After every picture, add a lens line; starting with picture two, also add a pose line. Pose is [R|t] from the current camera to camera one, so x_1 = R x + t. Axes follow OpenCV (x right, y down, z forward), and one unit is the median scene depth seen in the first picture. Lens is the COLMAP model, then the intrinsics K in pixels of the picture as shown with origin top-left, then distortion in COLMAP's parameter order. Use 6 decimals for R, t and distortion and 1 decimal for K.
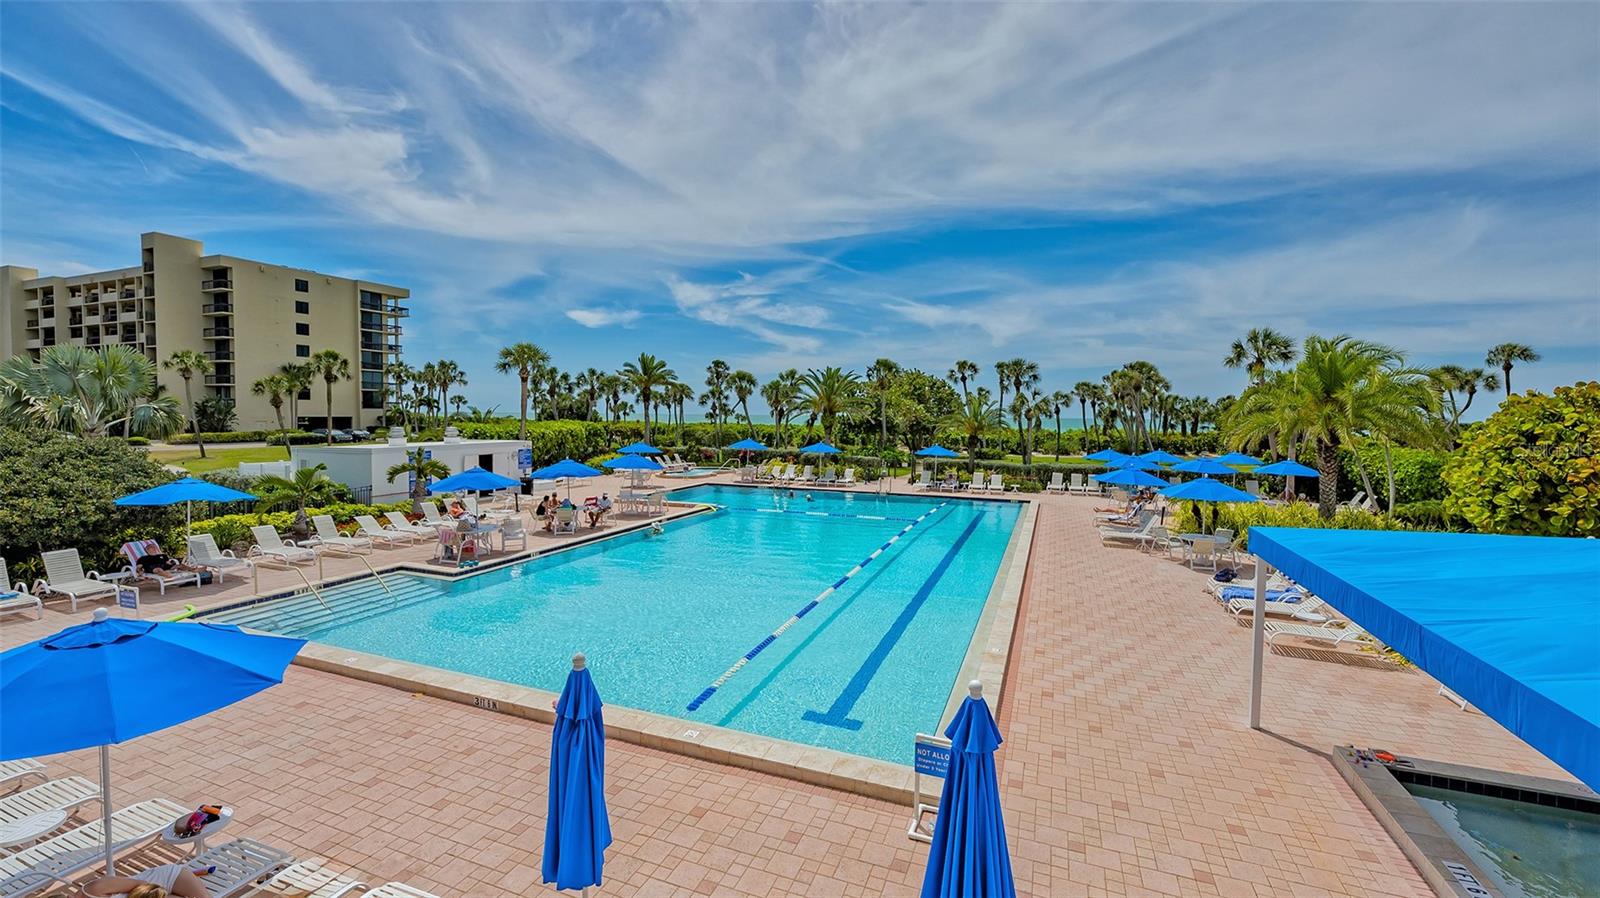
lens RADIAL K [[643.4, 0, 795.2], [0, 643.4, 447.5], [0, 0, 1]] dist [-0.000993, 0.000200]
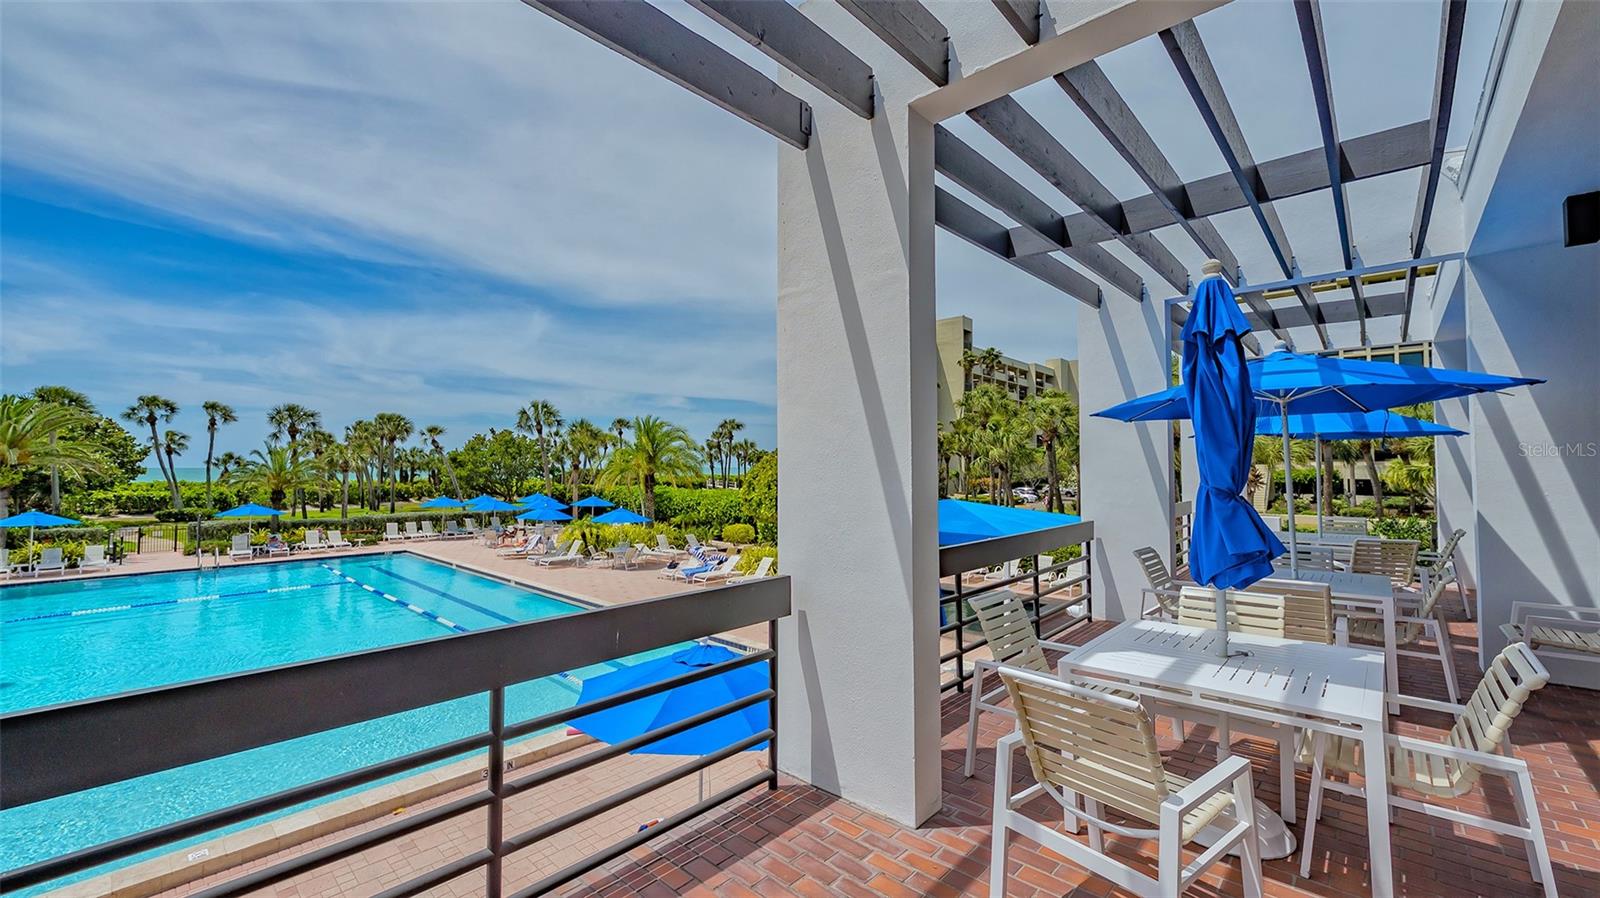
lens RADIAL K [[643.4, 0, 771.4], [0, 643.4, 472.9], [0, 0, 1]] dist [-0.000993, 0.000200]
pose [[0.387858, -0.020930, 0.921482, -0.155557], [0.052508, 0.998620, 0.000581, -0.004582], [-0.920223, 0.048159, 0.388421, 0.026760]]
